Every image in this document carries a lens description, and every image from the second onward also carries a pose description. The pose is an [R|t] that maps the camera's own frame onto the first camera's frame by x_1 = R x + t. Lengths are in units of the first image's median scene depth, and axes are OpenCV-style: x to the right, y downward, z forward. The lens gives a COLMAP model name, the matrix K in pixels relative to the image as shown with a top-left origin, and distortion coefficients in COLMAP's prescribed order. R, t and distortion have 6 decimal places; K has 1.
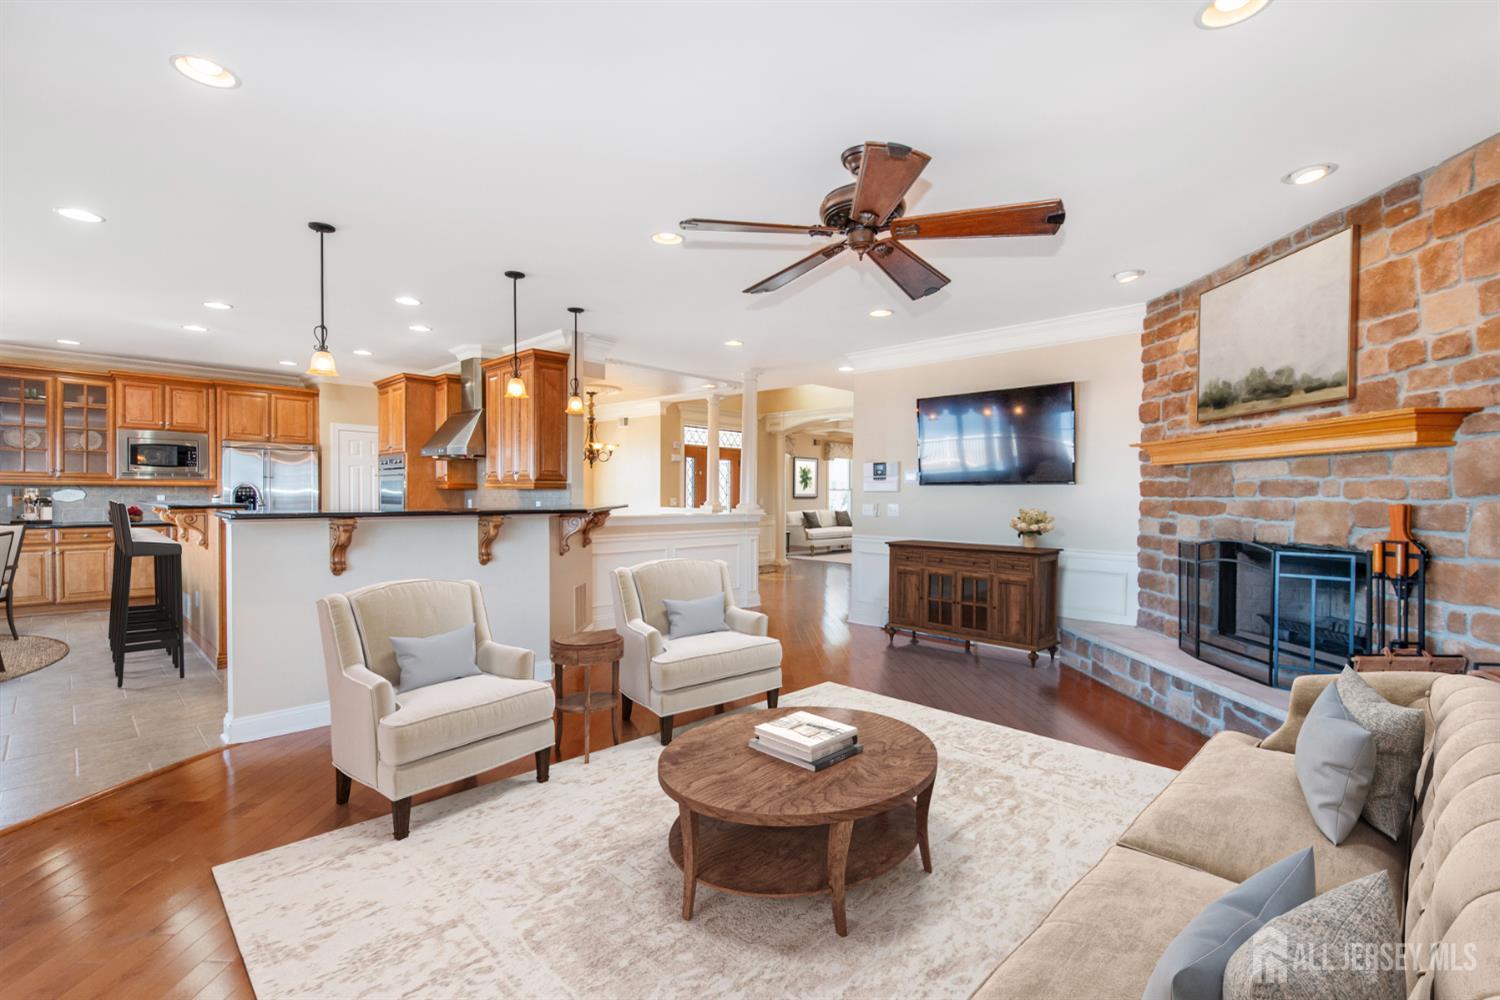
lens RADIAL K [[714.4, 0, 752.1], [0, 714.4, 500.4], [0, 0, 1]] dist [0.016988, -0.000591]
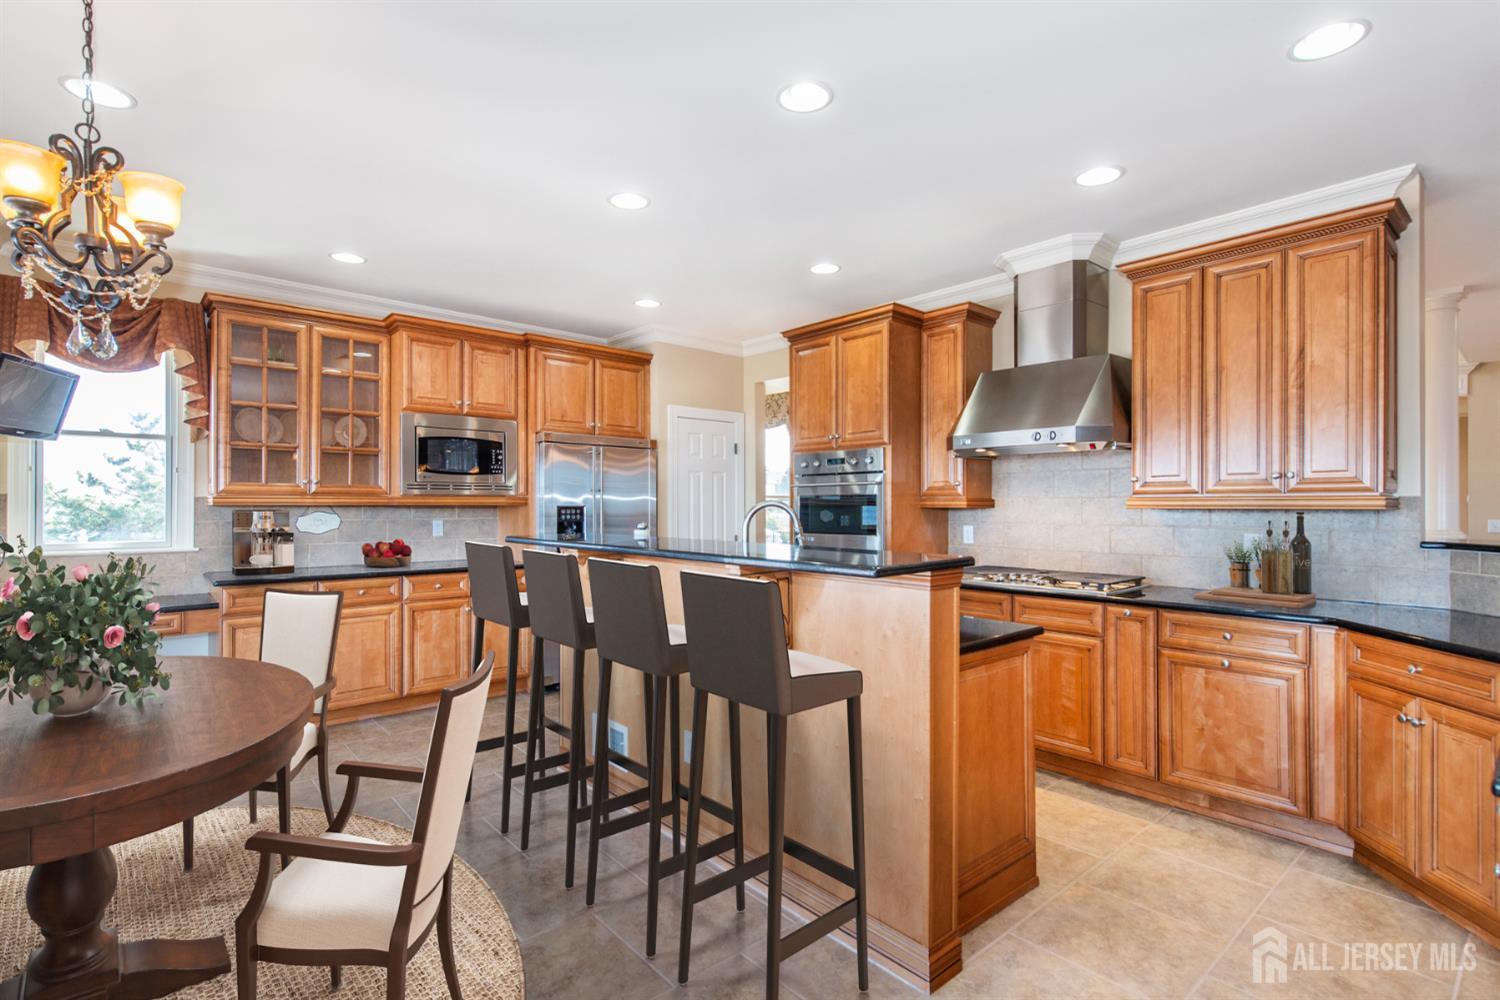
lens RADIAL K [[732.7, 0, 754.4], [0, 732.7, 499.0], [0, 0, 1]] dist [0.018713, -0.000612]
pose [[0.998349, -0.008373, -0.056827, -0.533183], [0.007473, 0.999843, -0.016036, -0.014317], [0.056953, 0.015585, 0.998255, 0.397012]]
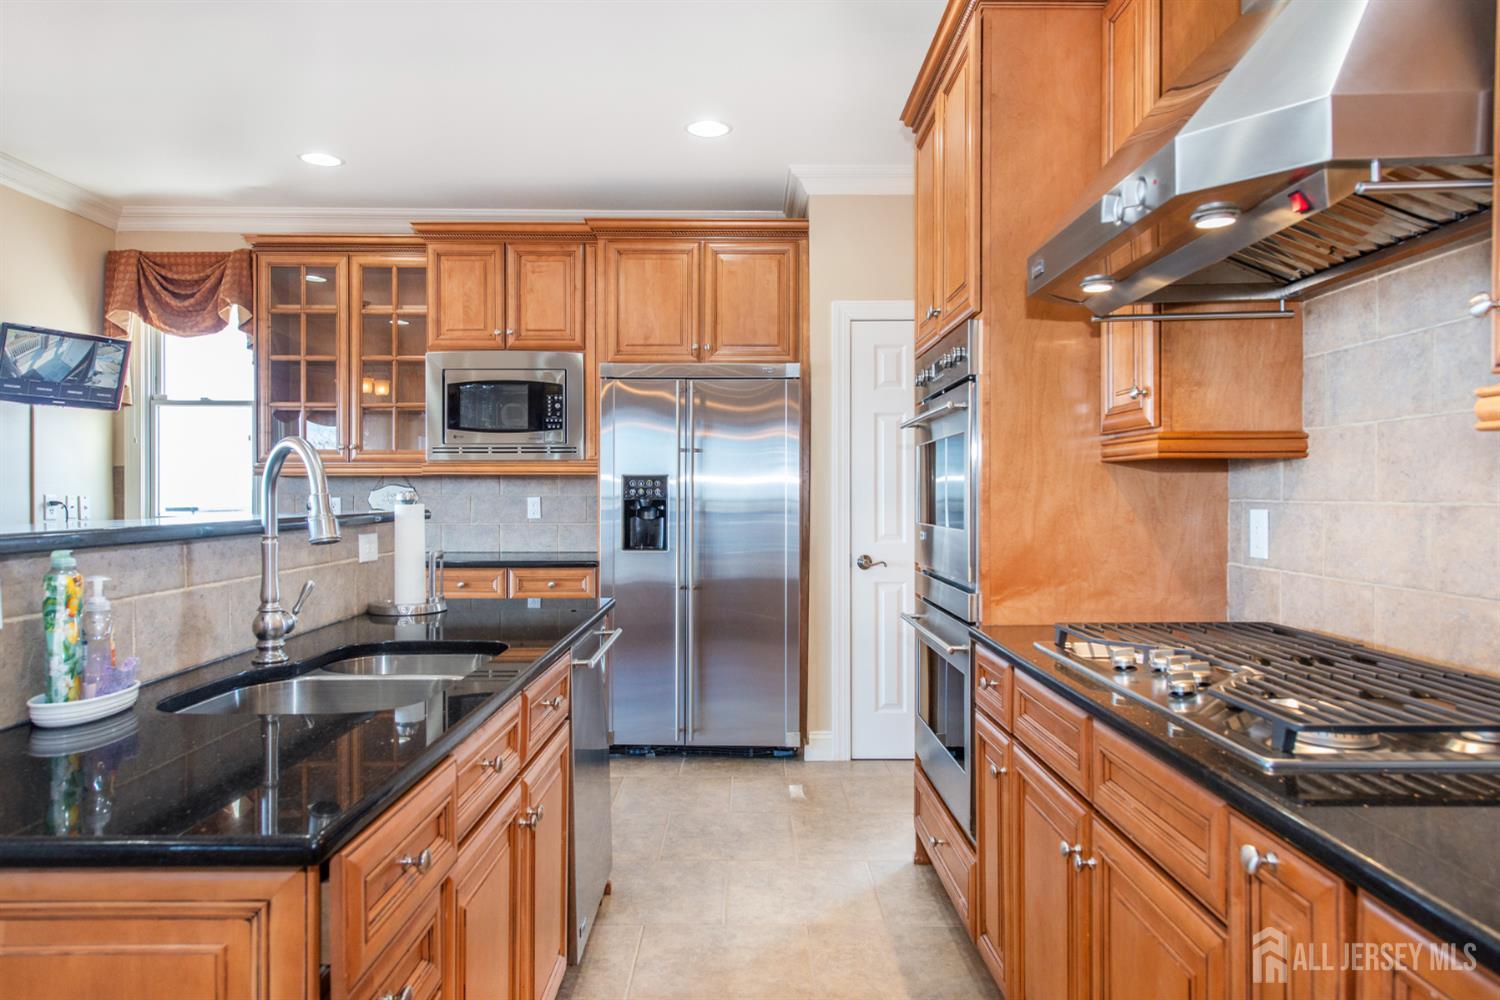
lens RADIAL K [[940.8, 0, 749.5], [0, 940.8, 505.2], [0, 0, 1]] dist [0.003472, -0.001024]
pose [[0.708073, 0.000743, -0.706139, -0.305107], [0.000650, 0.999998, 0.001704, -0.003049], [0.706139, -0.001666, 0.708072, 0.699112]]
